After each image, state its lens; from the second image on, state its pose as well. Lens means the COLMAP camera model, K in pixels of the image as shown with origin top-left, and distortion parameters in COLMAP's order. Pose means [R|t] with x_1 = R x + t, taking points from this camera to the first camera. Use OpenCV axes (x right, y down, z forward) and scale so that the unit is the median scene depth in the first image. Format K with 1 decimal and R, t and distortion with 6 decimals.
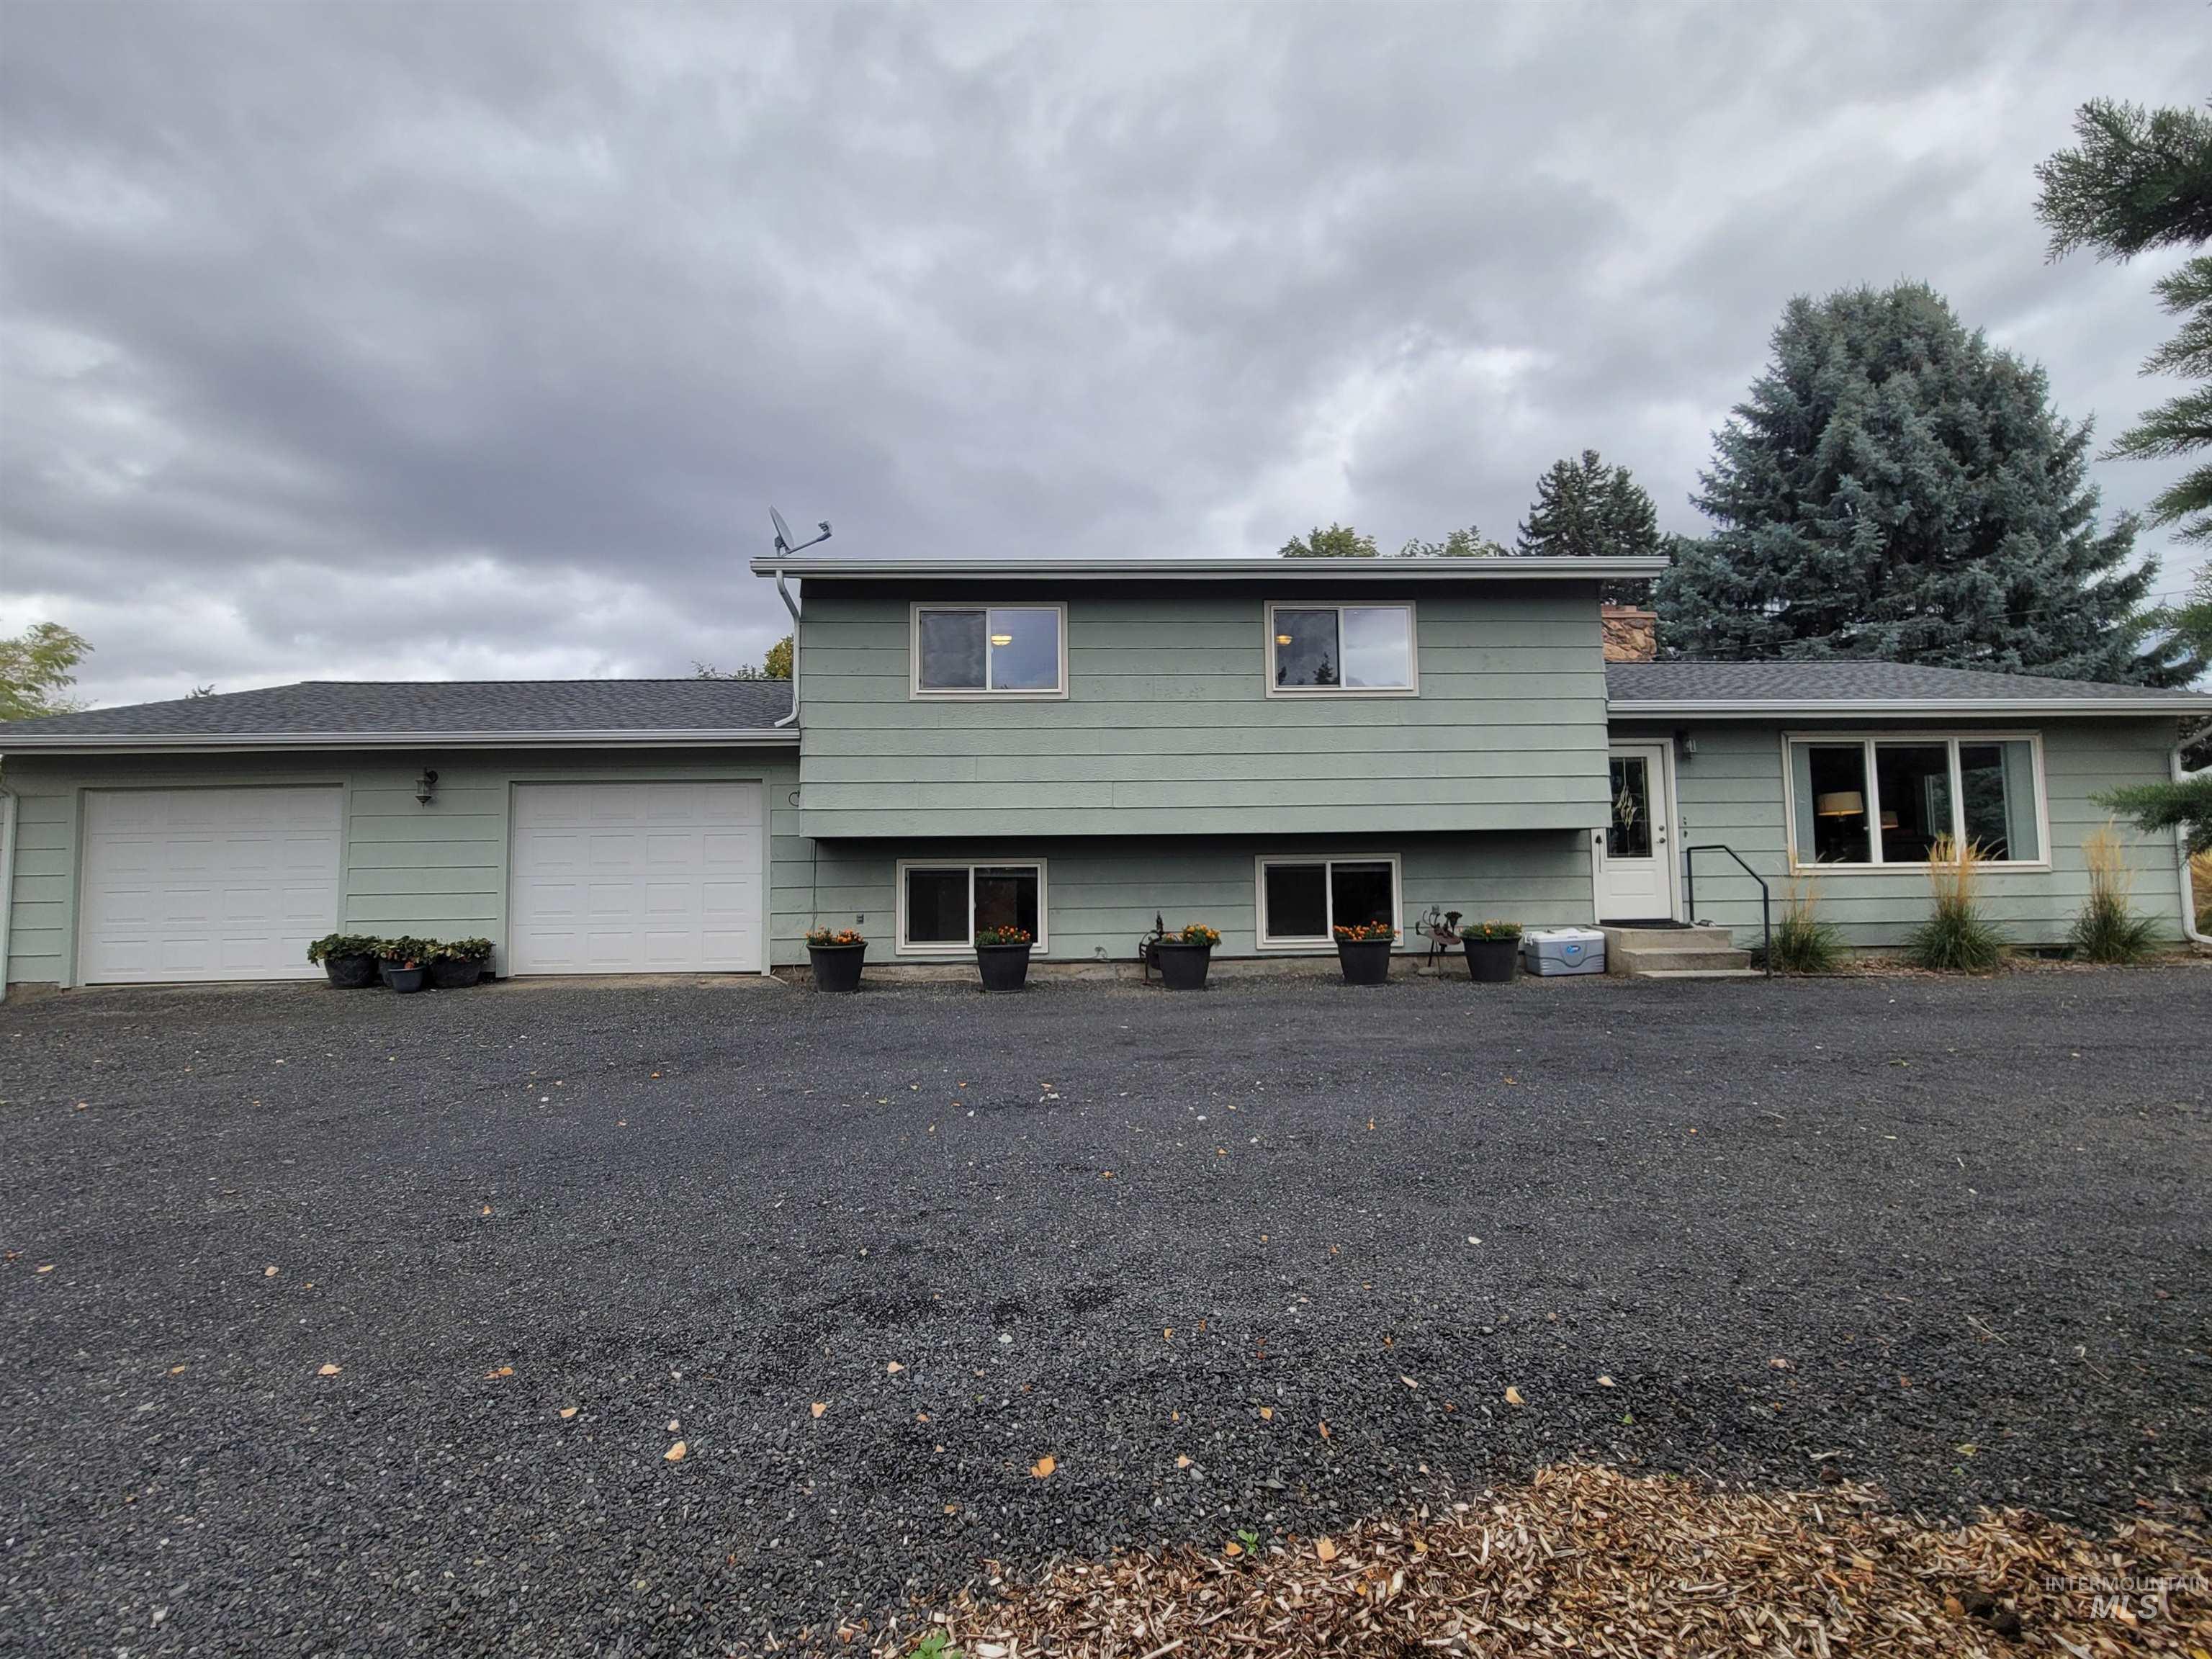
lens RADIAL K [[1065.8, 0, 1106.0], [0, 1065.8, 829.5], [0, 0, 1]] dist [-0.017779, -0.000024]
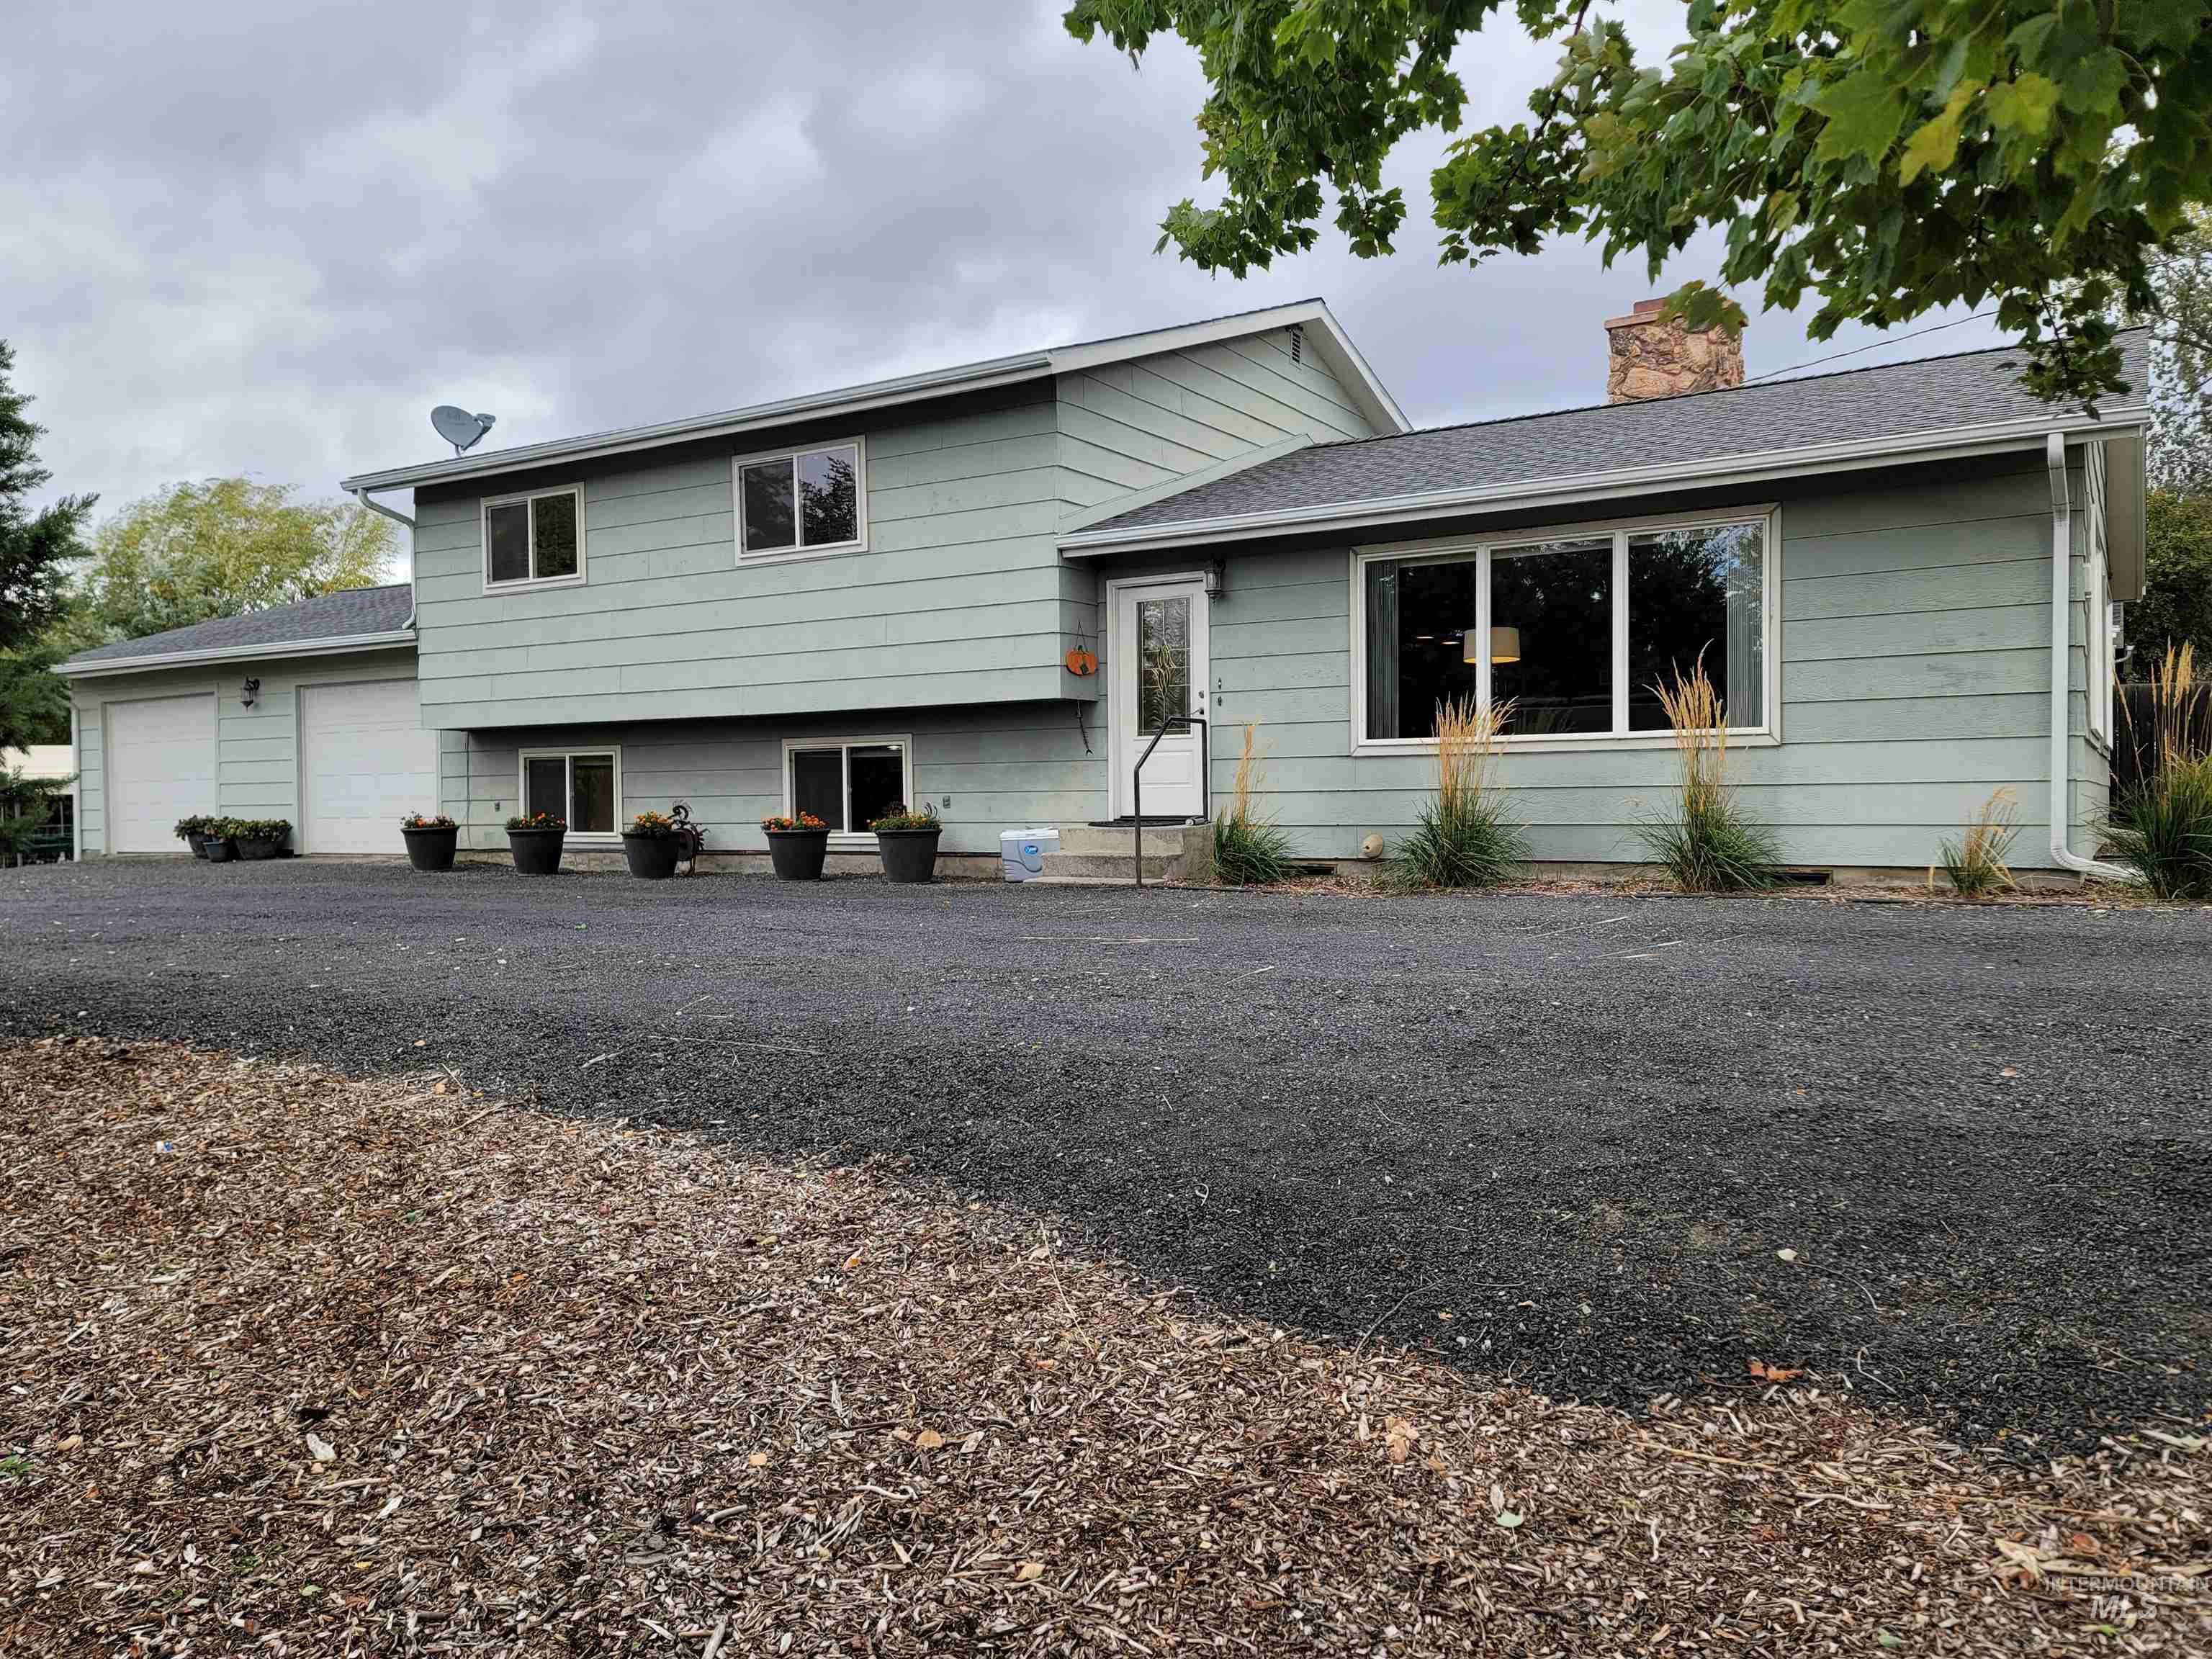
lens RADIAL K [[1582.4, 0, 1106.0], [0, 1582.4, 829.5], [0, 0, 1]] dist [0.033817, 0.000098]
pose [[0.833782, 0.015767, -0.551869, 1.136748], [0.042648, 0.994766, 0.092854, -0.012688], [0.550445, -0.100956, 0.828745, 0.032775]]
